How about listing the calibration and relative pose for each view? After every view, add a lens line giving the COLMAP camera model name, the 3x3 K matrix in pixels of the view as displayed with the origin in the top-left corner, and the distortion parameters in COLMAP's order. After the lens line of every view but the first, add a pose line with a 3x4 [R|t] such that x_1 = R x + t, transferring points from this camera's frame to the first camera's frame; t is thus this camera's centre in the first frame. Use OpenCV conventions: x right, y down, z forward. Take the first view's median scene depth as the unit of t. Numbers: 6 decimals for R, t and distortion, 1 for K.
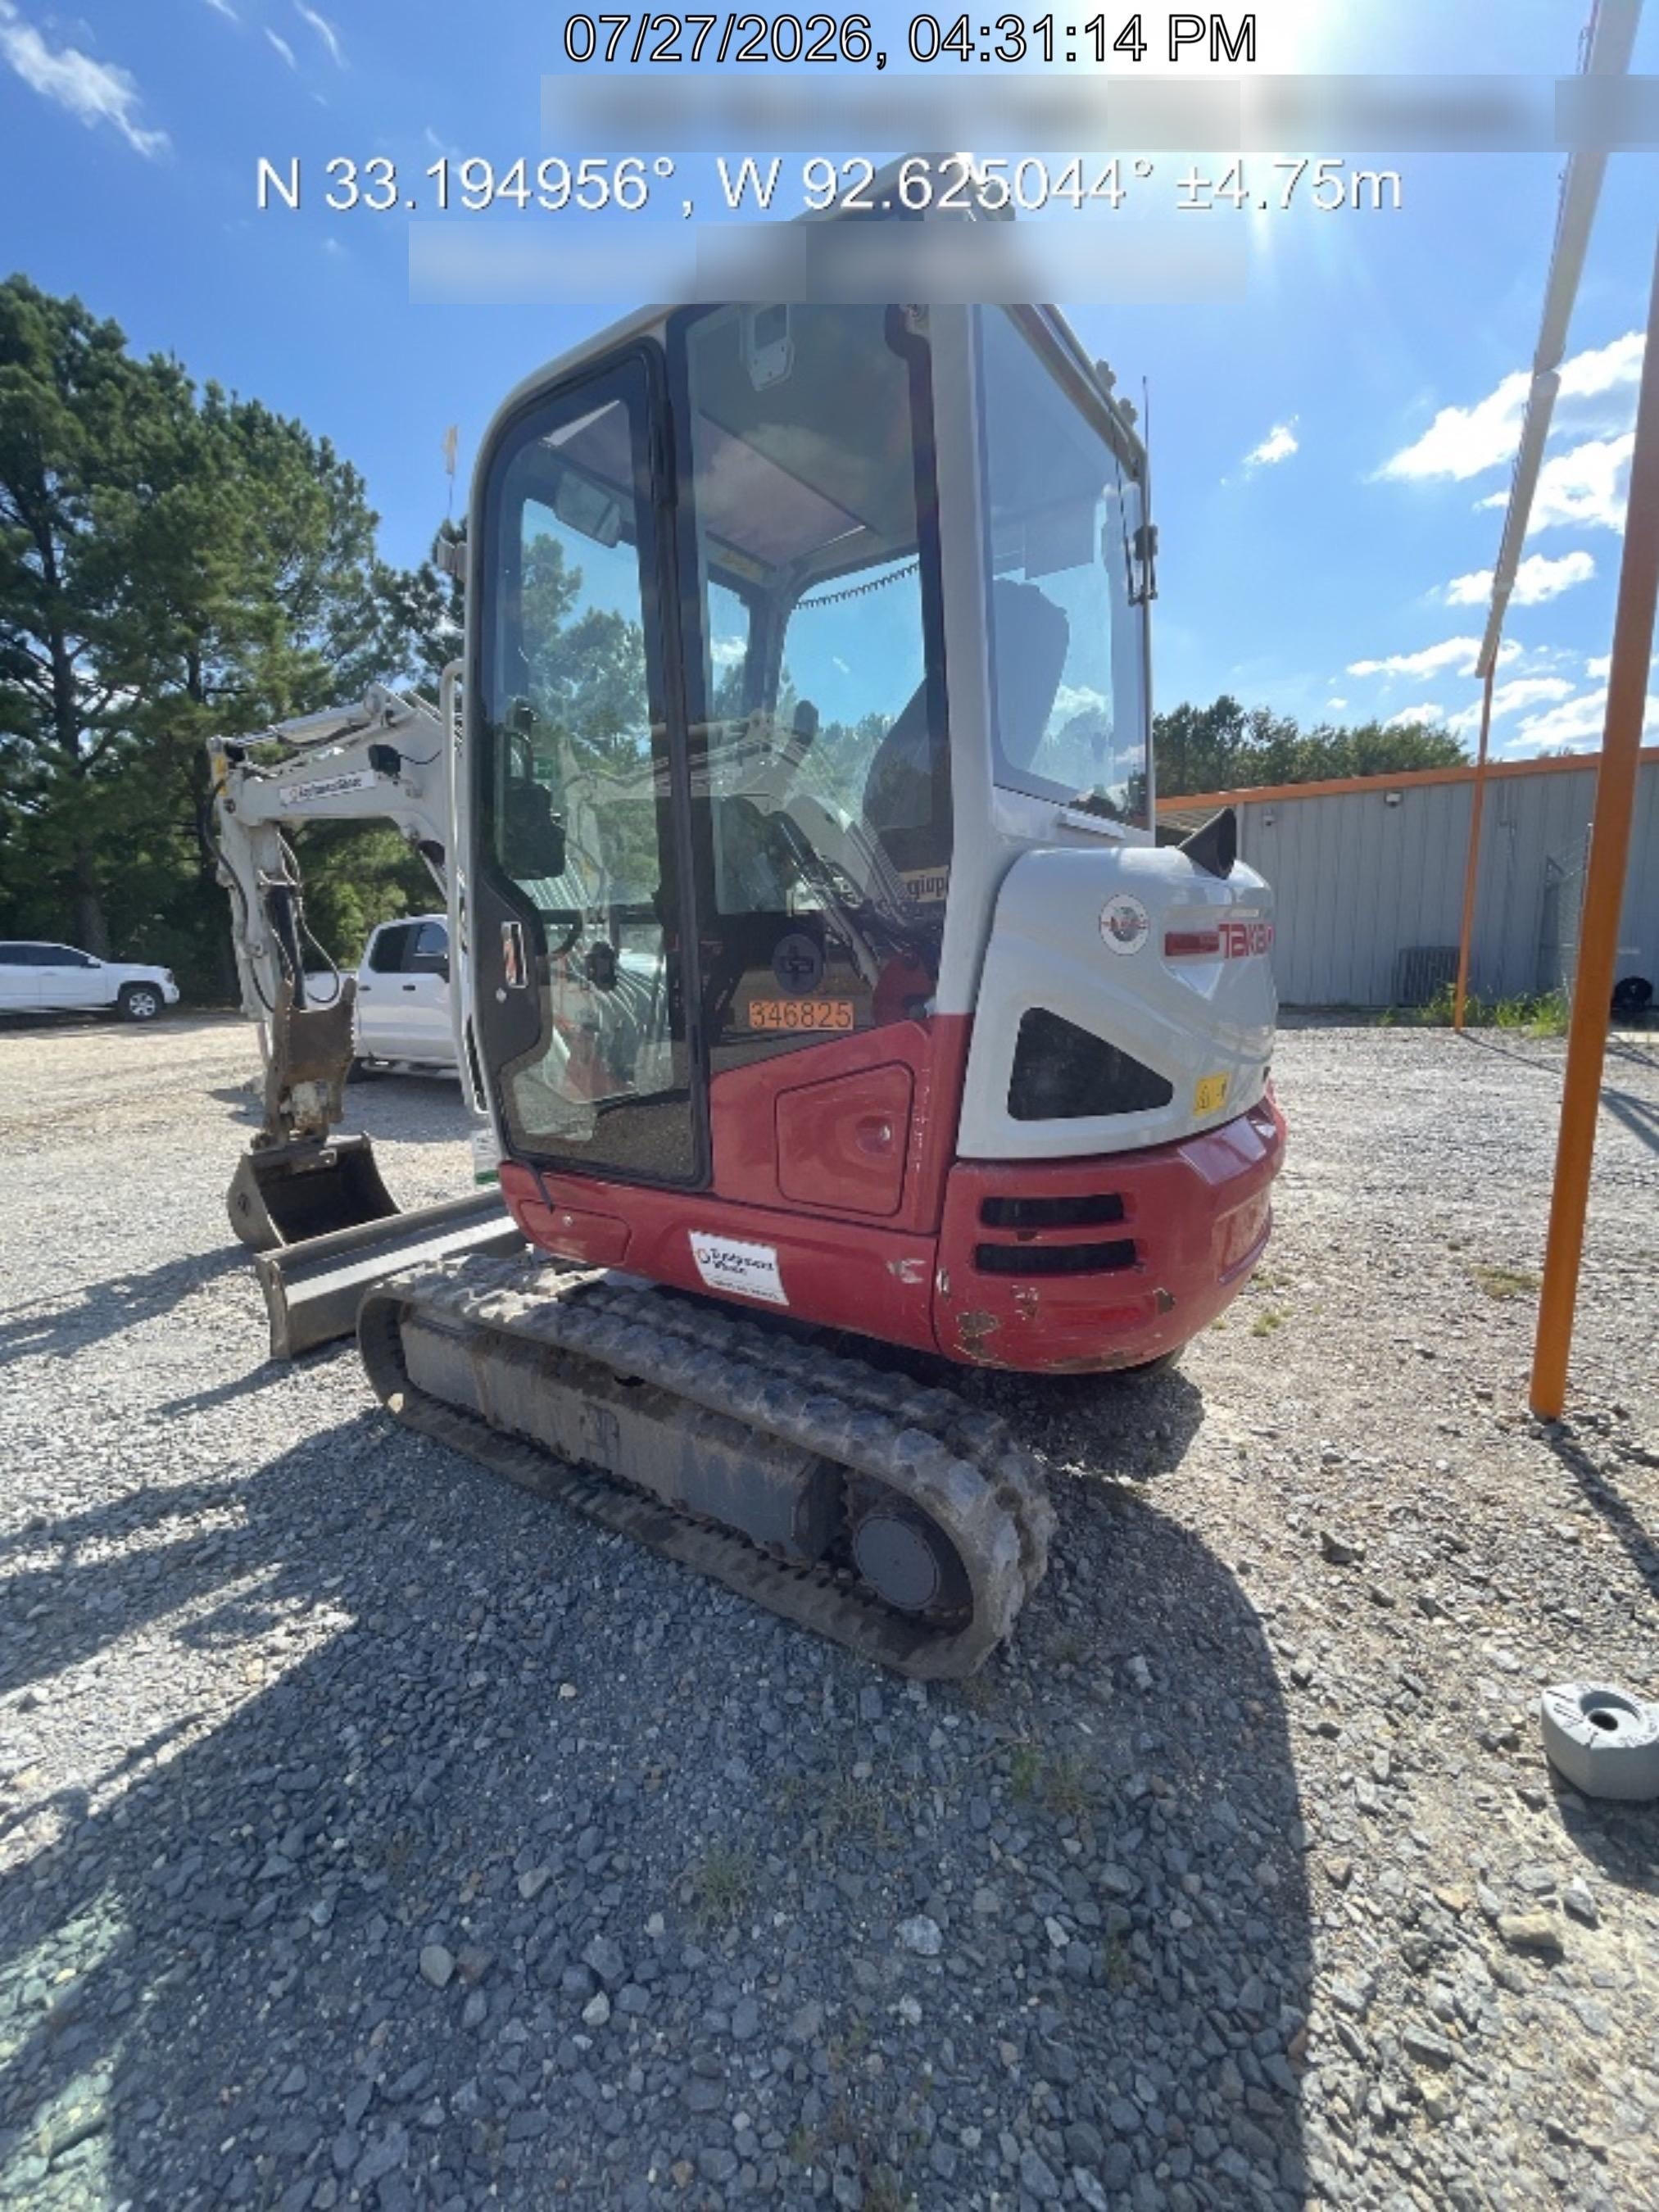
lens RADIAL K [[891.1, 0, 829.5], [0, 891.1, 1106.0], [0, 0, 1]] dist [0.000314, -0.000069]
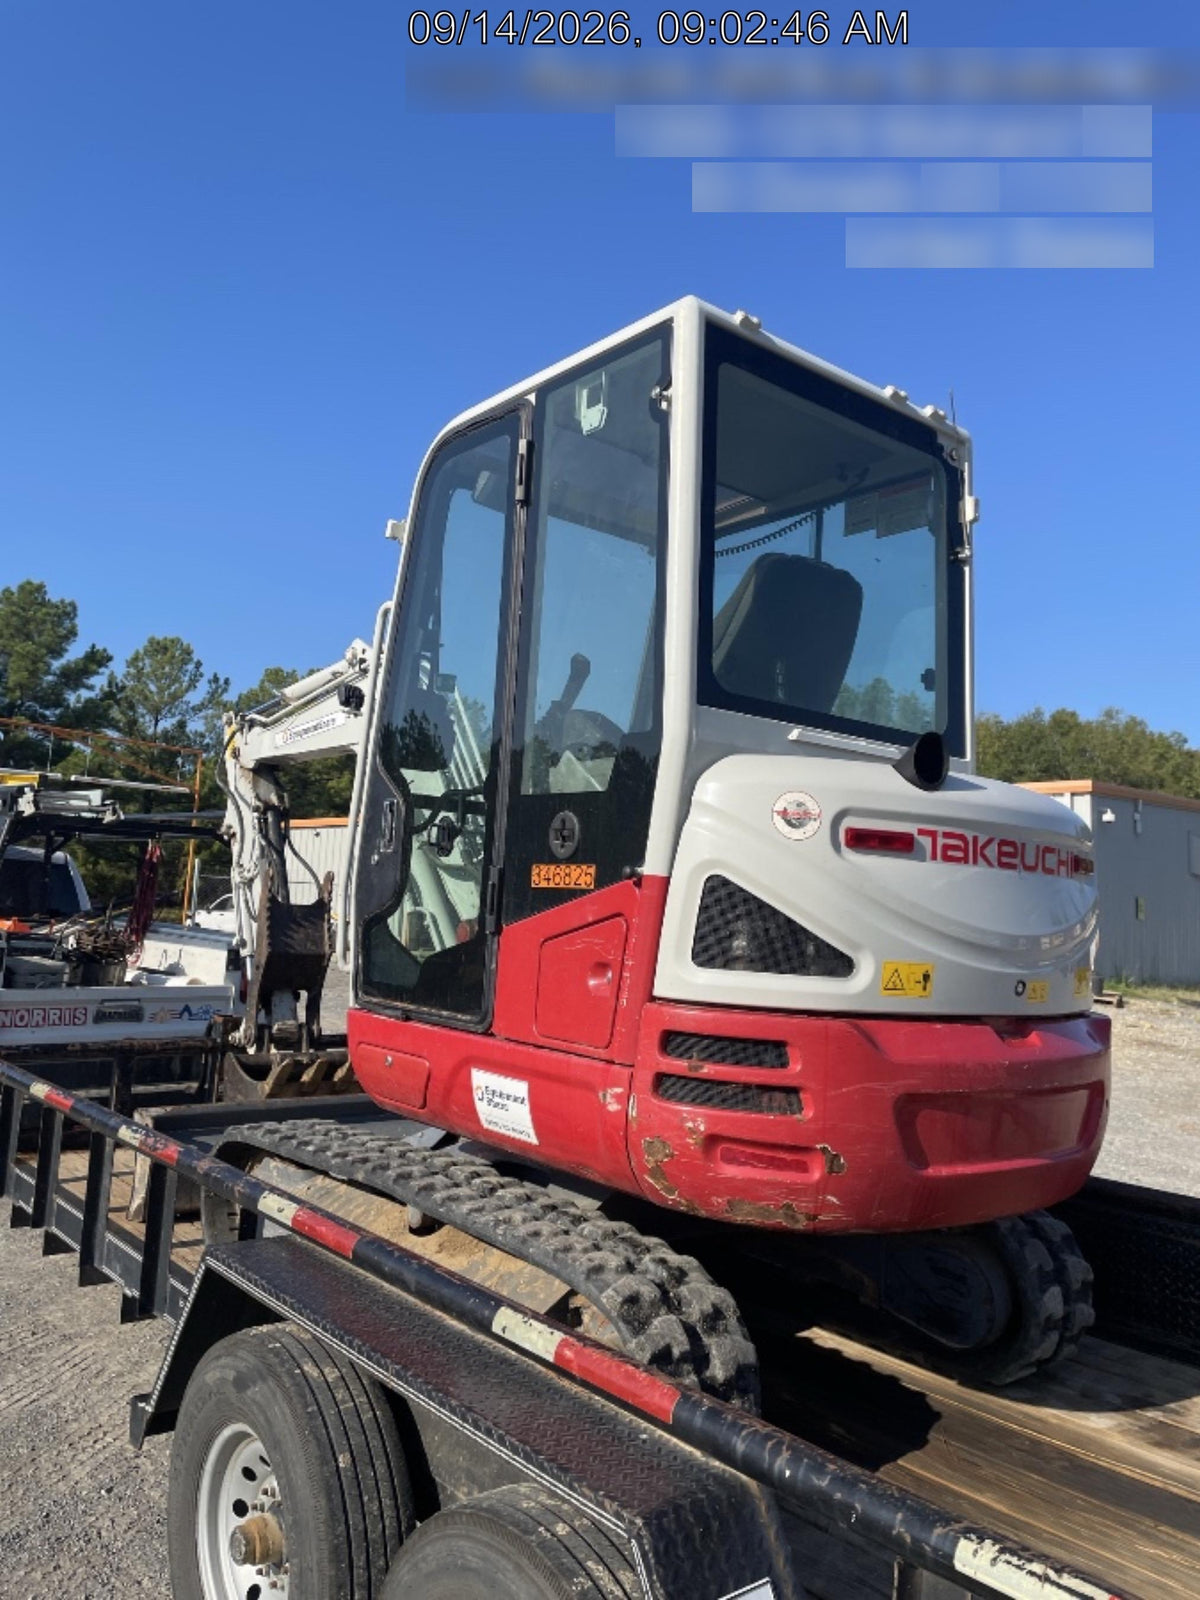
lens RADIAL K [[1181.2, 0, 611.6], [0, 1181.2, 772.8], [0, 0, 1]] dist [0.072089, -0.000220]
pose [[0.958886, 0.060058, -0.277365, 0.491290], [-0.138504, 0.952086, -0.272669, 0.204082], [0.247699, 0.299875, 0.921260, -0.540281]]
